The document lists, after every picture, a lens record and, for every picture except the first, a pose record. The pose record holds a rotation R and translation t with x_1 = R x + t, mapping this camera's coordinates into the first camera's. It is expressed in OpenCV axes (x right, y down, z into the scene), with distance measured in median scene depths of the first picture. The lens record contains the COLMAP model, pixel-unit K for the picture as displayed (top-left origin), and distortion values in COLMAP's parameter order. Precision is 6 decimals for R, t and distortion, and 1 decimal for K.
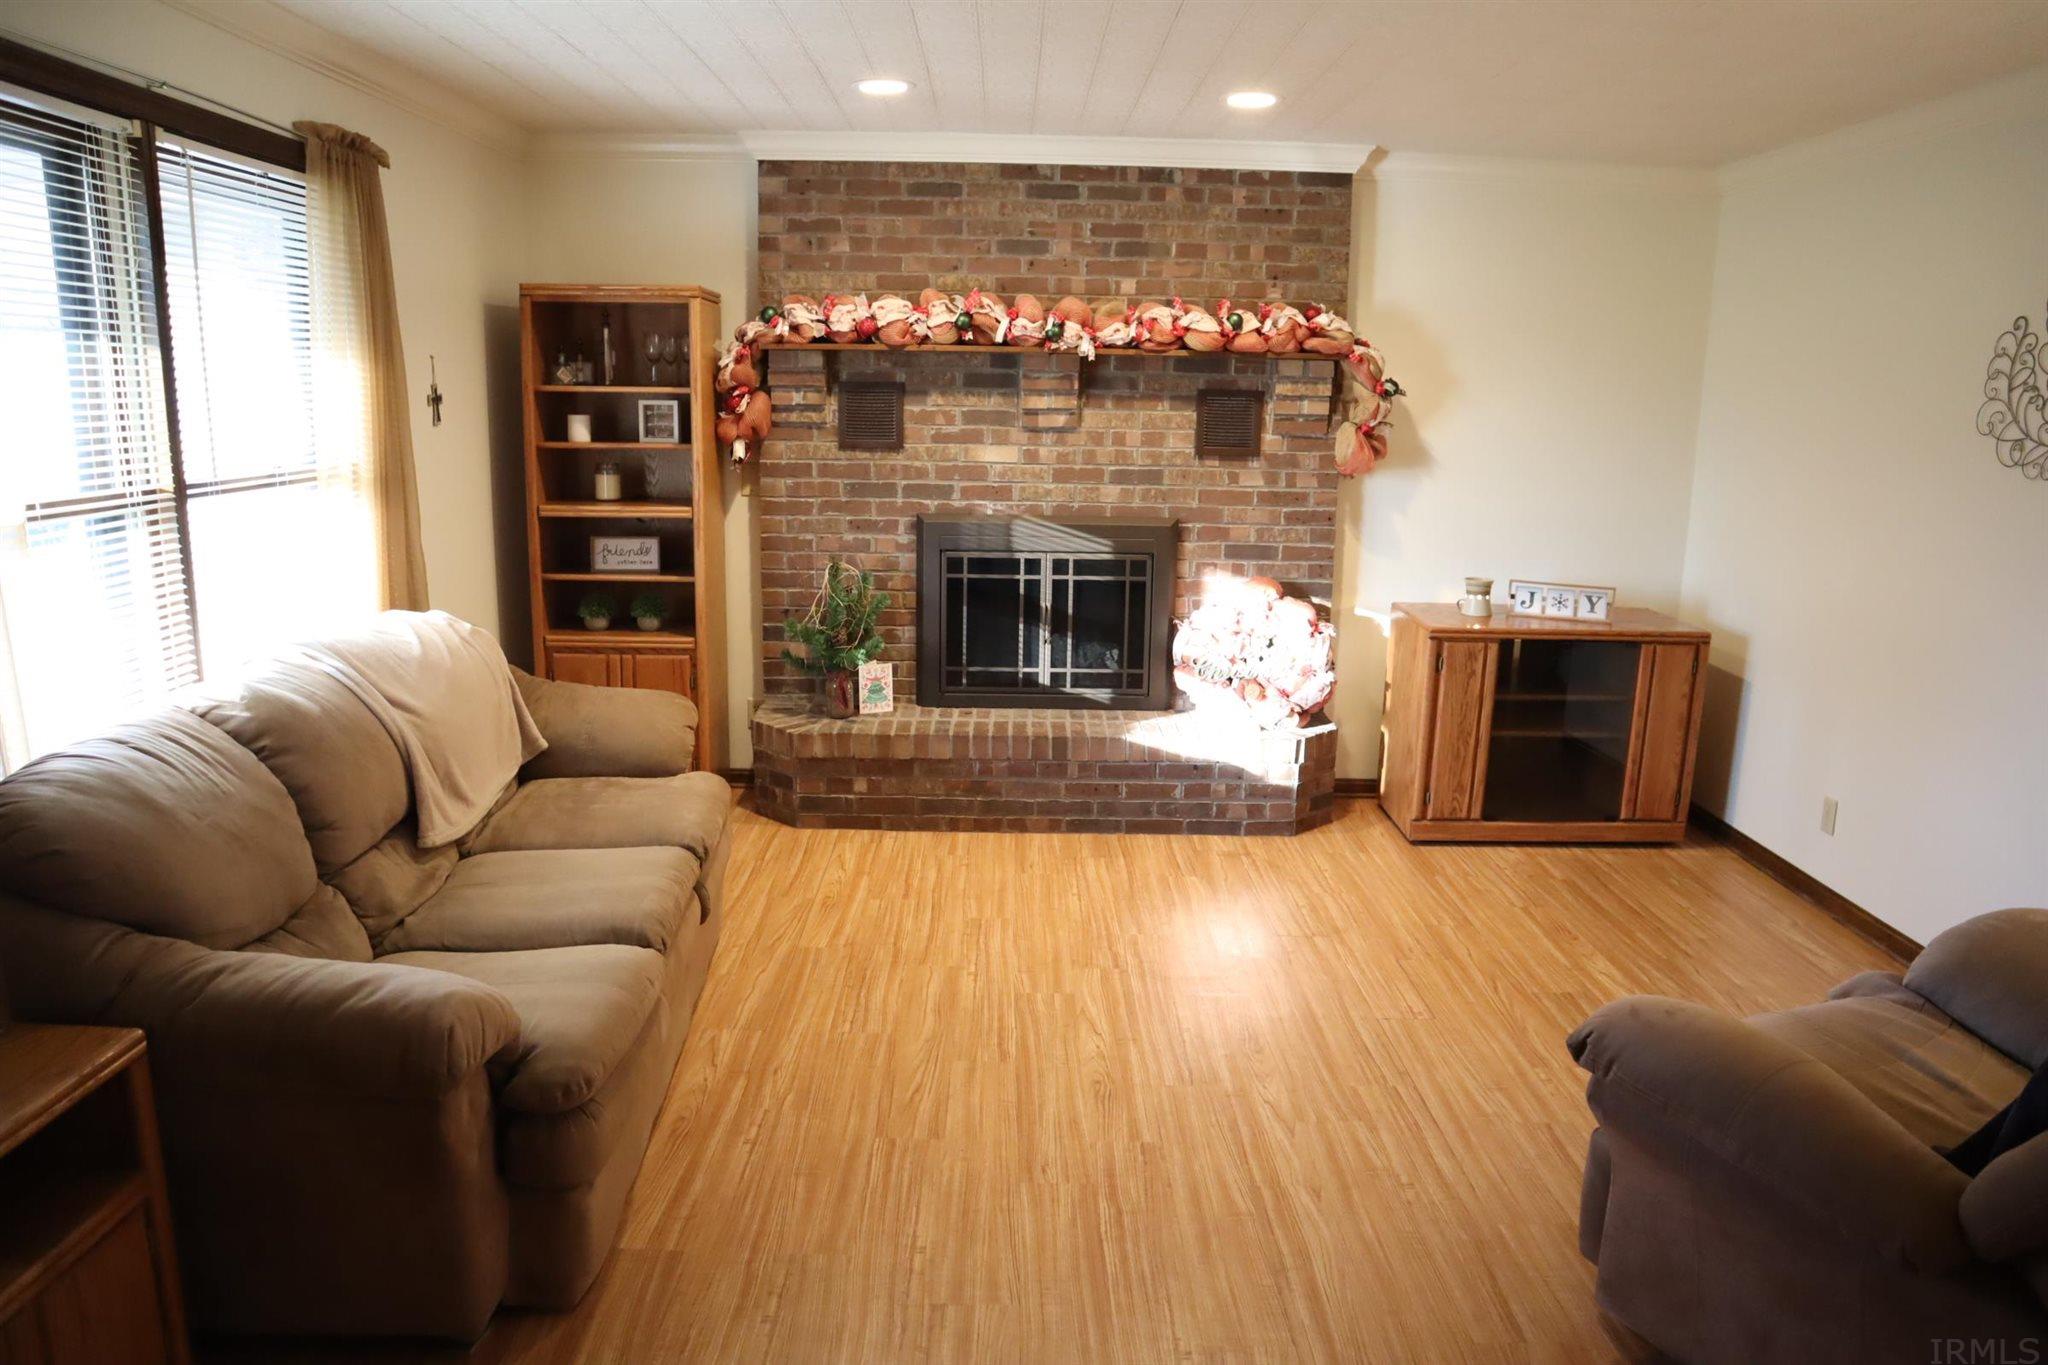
lens RADIAL K [[1416.5, 0, 1024.0], [0, 1416.5, 687.4], [0, 0, 1]] dist [-0.122581, 0.083816]
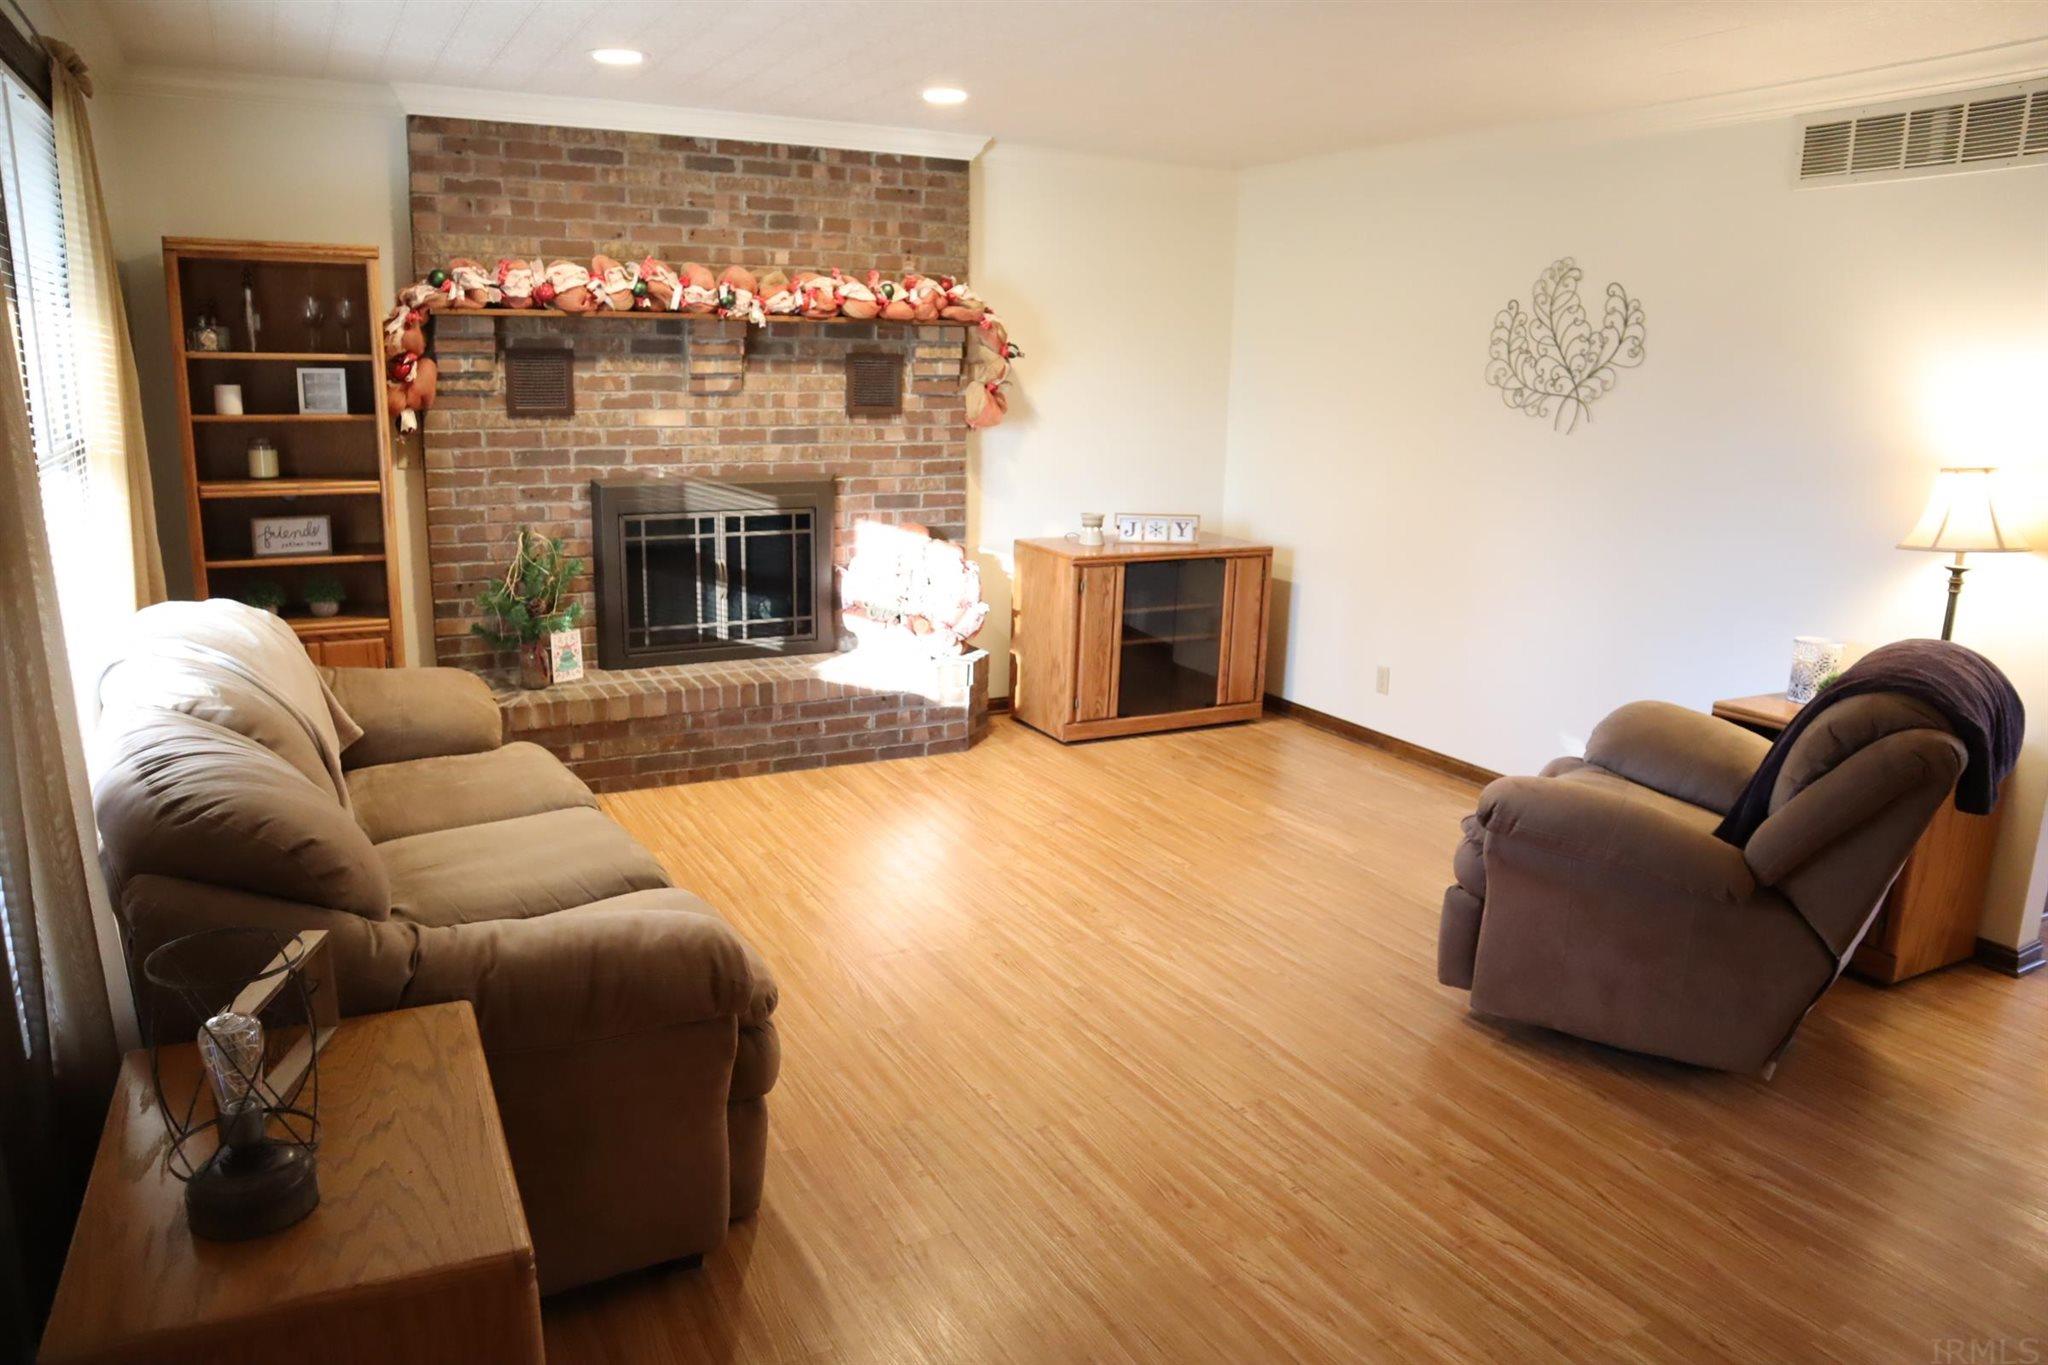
lens RADIAL K [[1416.5, 0, 1024.0], [0, 1416.5, 687.4], [0, 0, 1]] dist [-0.122581, 0.083816]
pose [[0.886027, -0.103134, 0.452018, -0.277150], [0.092010, 0.994667, 0.046593, 0.006633], [-0.454413, 0.000308, 0.890791, -0.028476]]
